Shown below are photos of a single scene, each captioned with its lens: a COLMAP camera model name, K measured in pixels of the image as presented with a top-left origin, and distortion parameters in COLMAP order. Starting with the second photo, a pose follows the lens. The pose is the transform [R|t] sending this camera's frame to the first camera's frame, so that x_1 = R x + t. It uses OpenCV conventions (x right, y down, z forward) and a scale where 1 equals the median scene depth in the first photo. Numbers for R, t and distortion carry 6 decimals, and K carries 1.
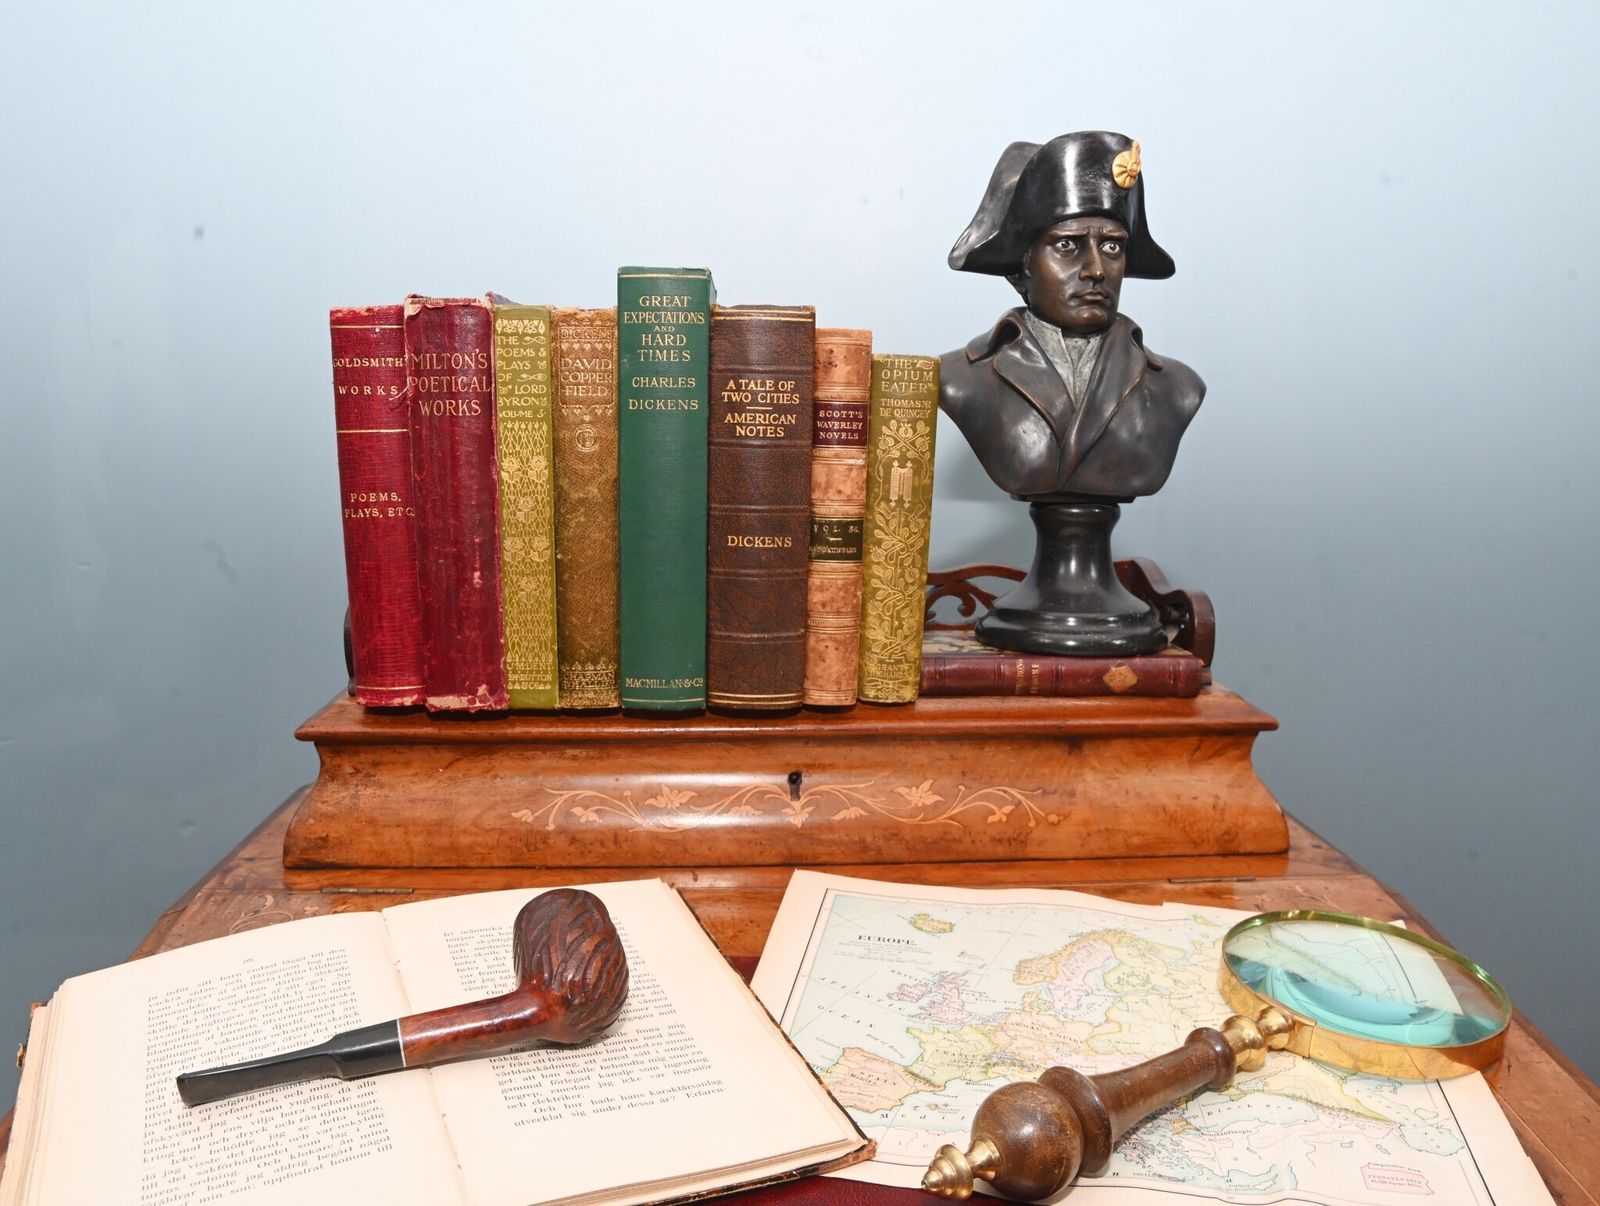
lens RADIAL K [[1313.3, 0, 793.9], [0, 1313.3, 568.4], [0, 0, 1]] dist [-0.117578, 0.079824]
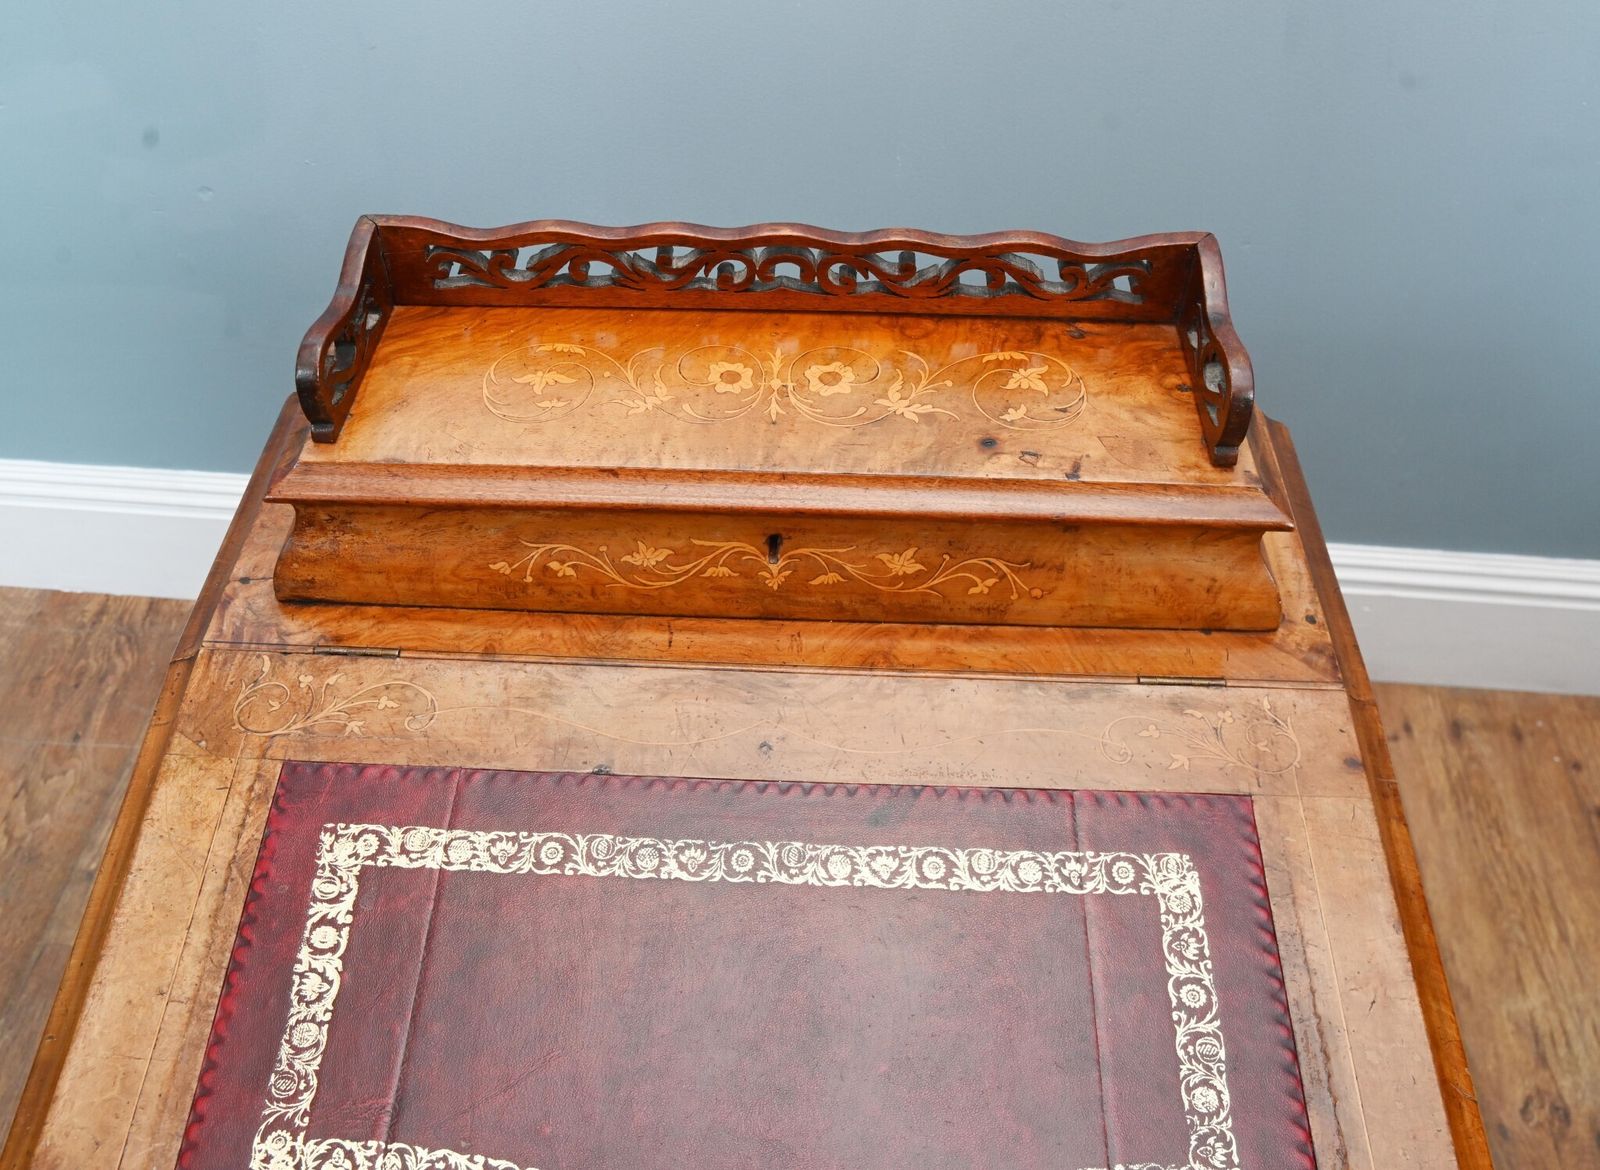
lens RADIAL K [[1424.6, 0, 786.2], [0, 1424.6, 471.1], [0, 0, 1]] dist [-0.113027, 0.071512]
pose [[0.995551, 0.069013, -0.064150, 0.076419], [-0.017869, 0.806764, 0.590604, -0.522210], [0.092513, -0.586830, 0.804408, 0.186380]]
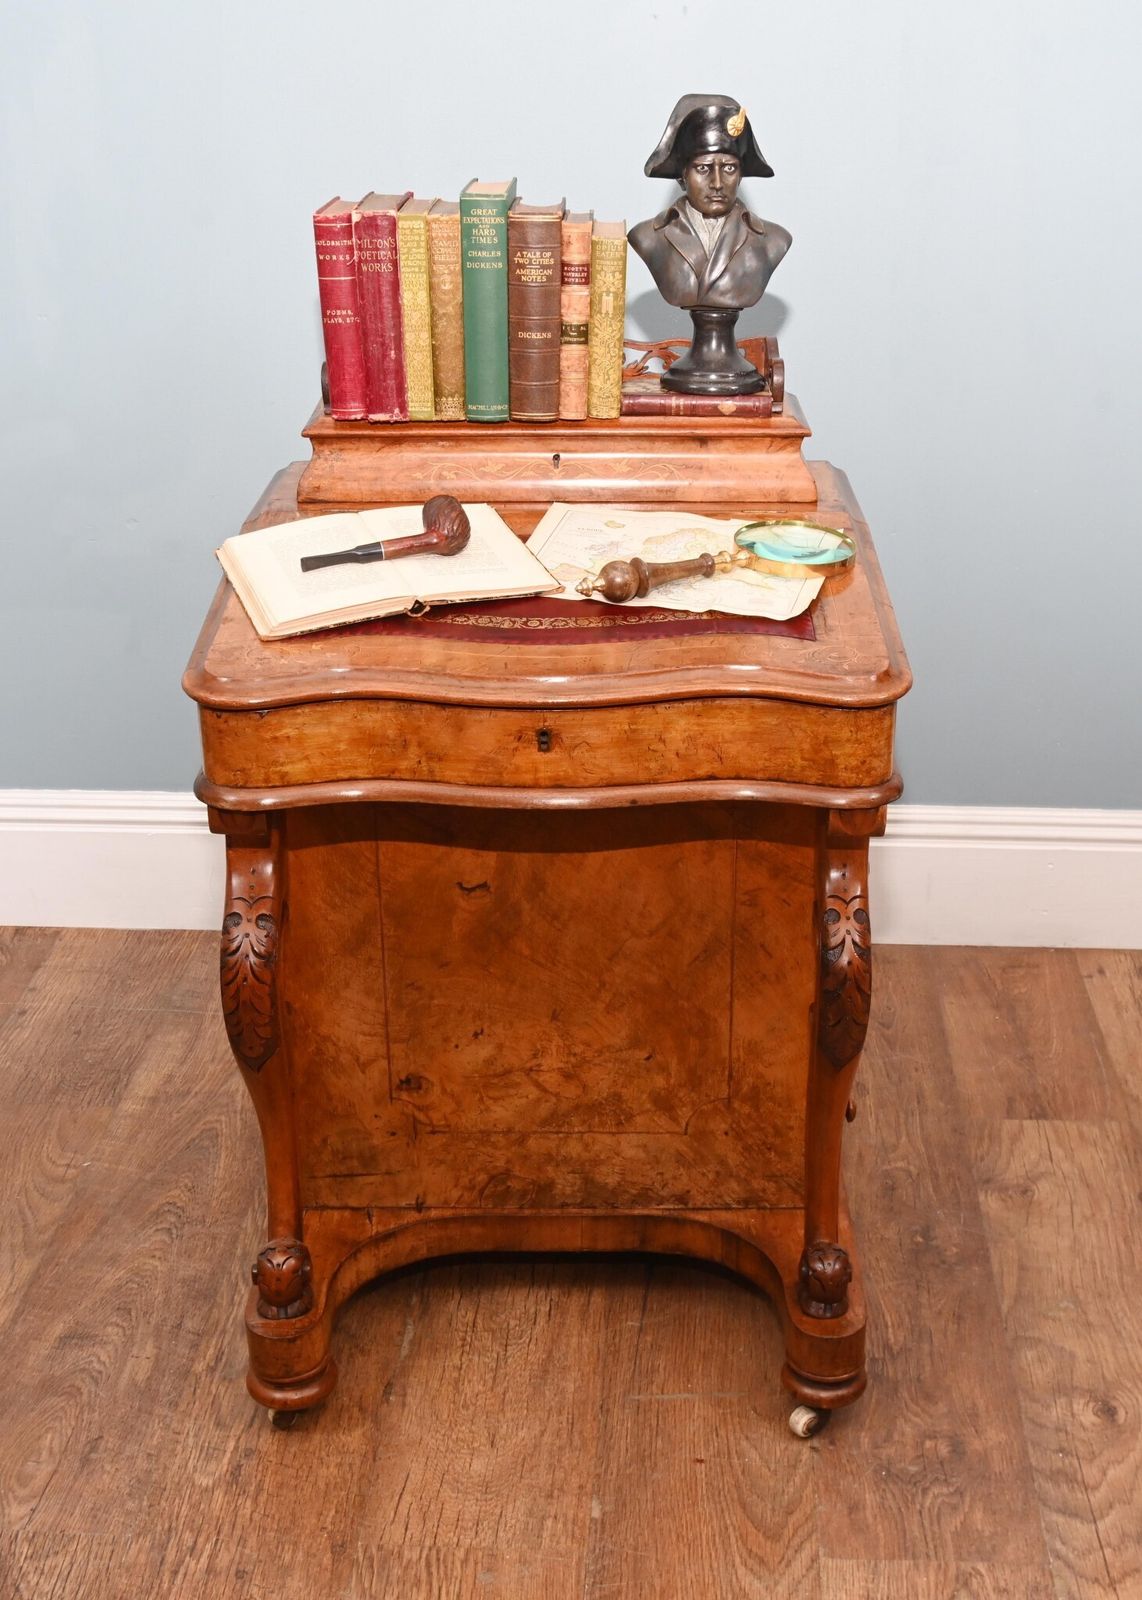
lens RADIAL K [[1982.1, 0, 665.9], [0, 1982.1, 891.4], [0, 0, 1]] dist [-0.094818, 0.000000]
pose [[0.999359, 0.018437, -0.030678, 0.272495], [-0.007476, 0.945738, 0.324843, -0.188106], [0.035002, -0.324406, 0.945270, -2.024252]]
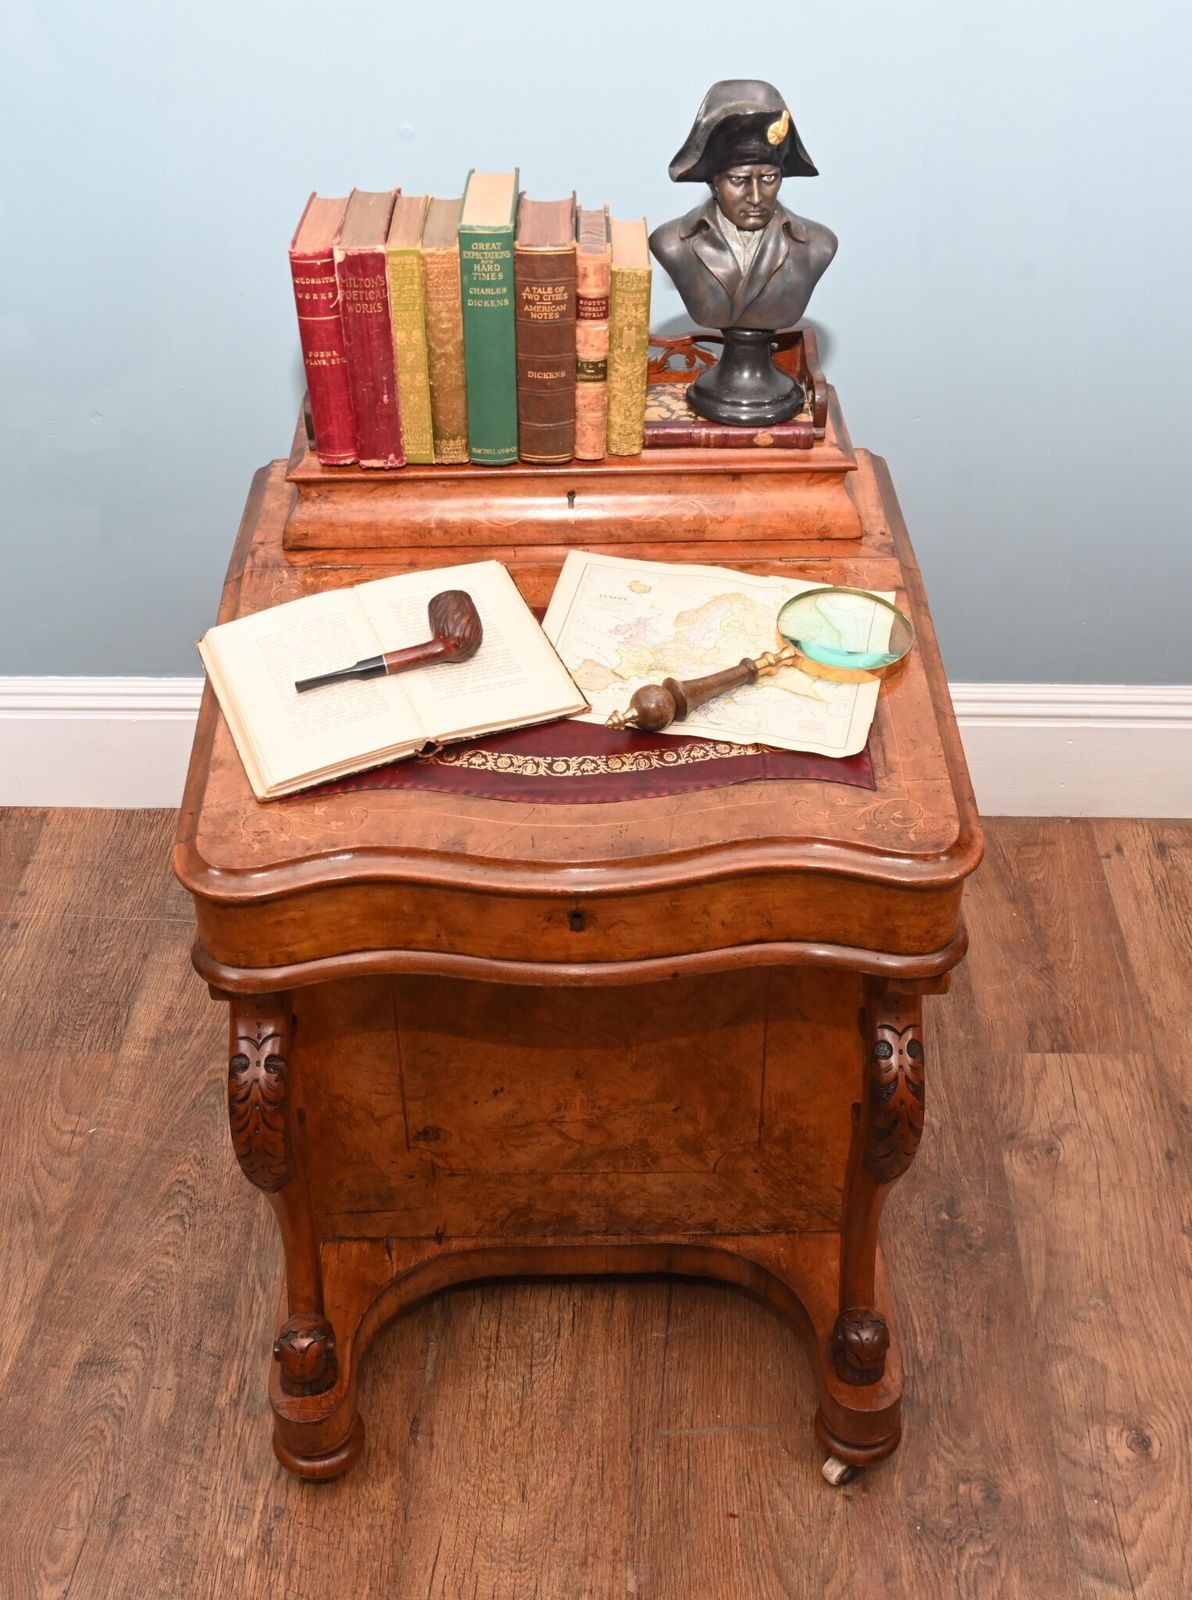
lens RADIAL K [[1892.4, 0, 605.3], [0, 1892.4, 741.7], [0, 0, 1]] dist [-0.077168, 0.000000]
pose [[0.999222, 0.011382, -0.037769, 0.148520], [0.008314, 0.875185, 0.483718, -0.787016], [0.038561, -0.483655, 0.874409, -1.383274]]
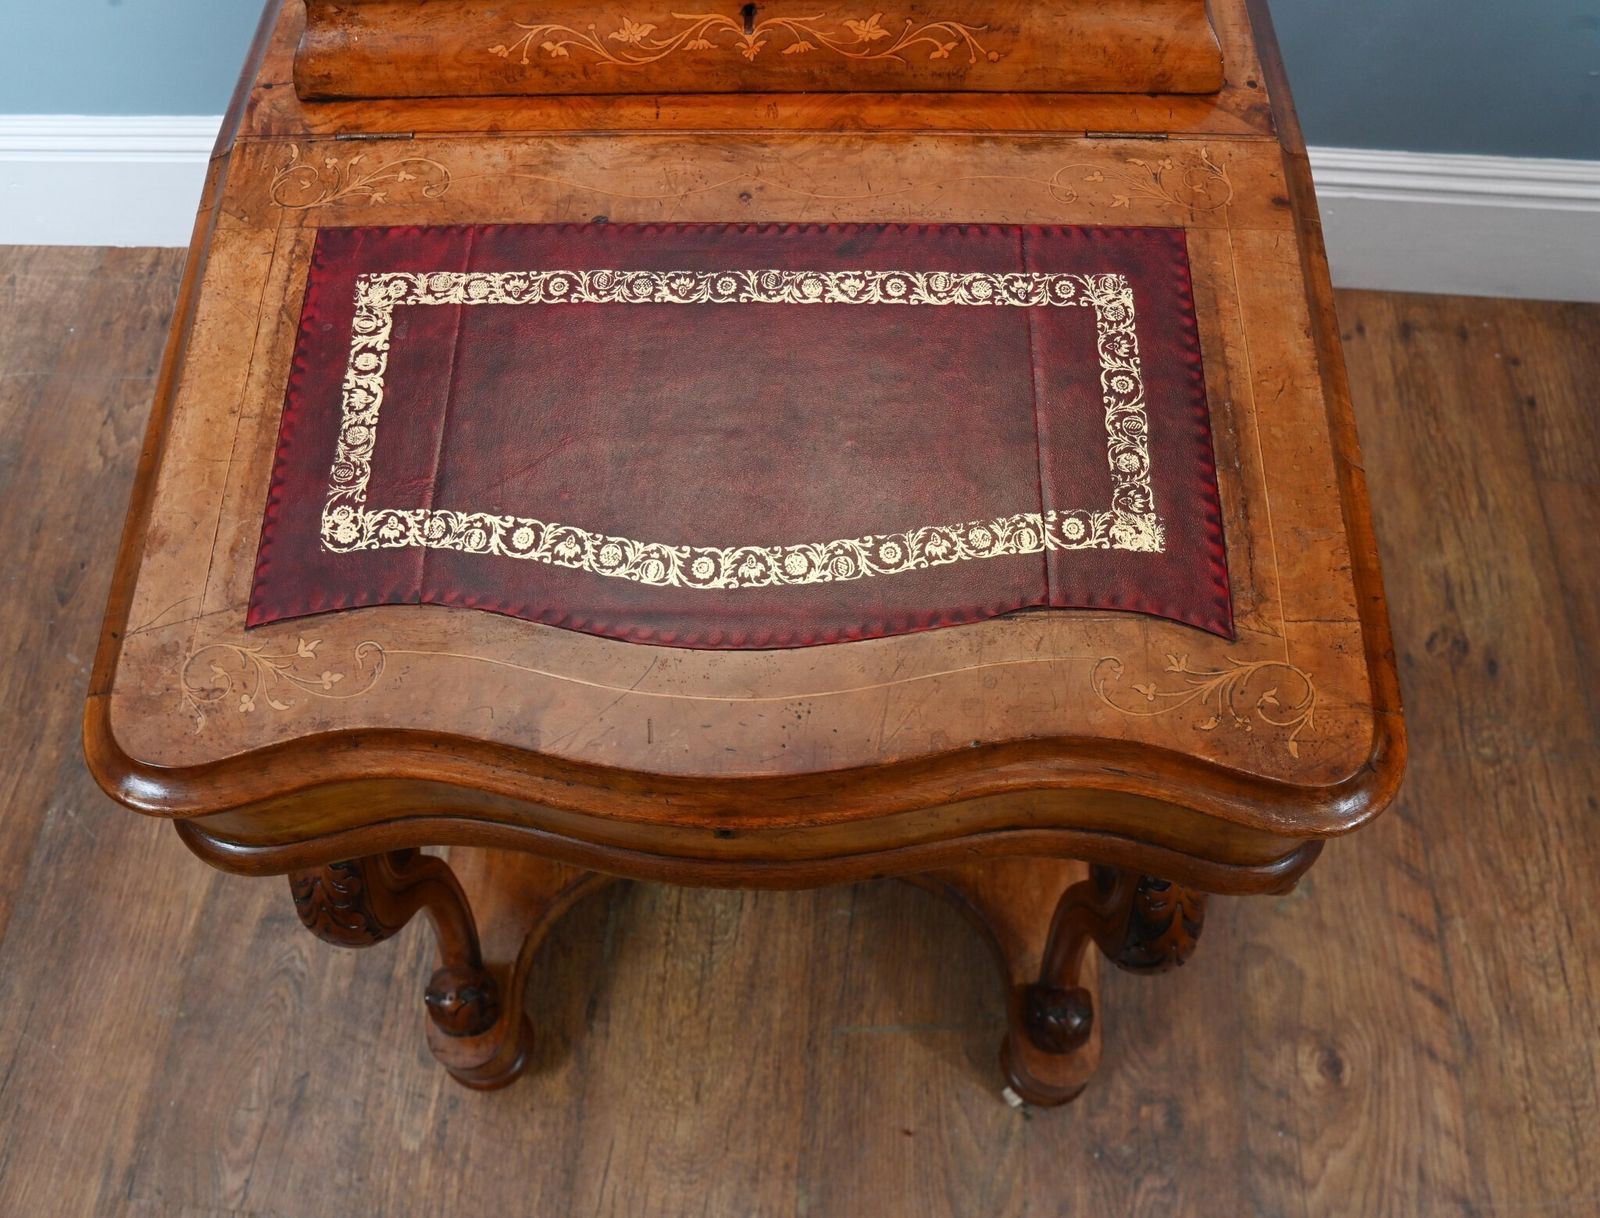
lens RADIAL K [[1313.3, 0, 752.8], [0, 1313.3, 627.5], [0, 0, 1]] dist [-0.117578, 0.079824]
pose [[0.994875, 0.064025, -0.078255, 0.119774], [0.026819, 0.579137, 0.814789, -0.402852], [0.097488, -0.812712, 0.574452, 0.009979]]
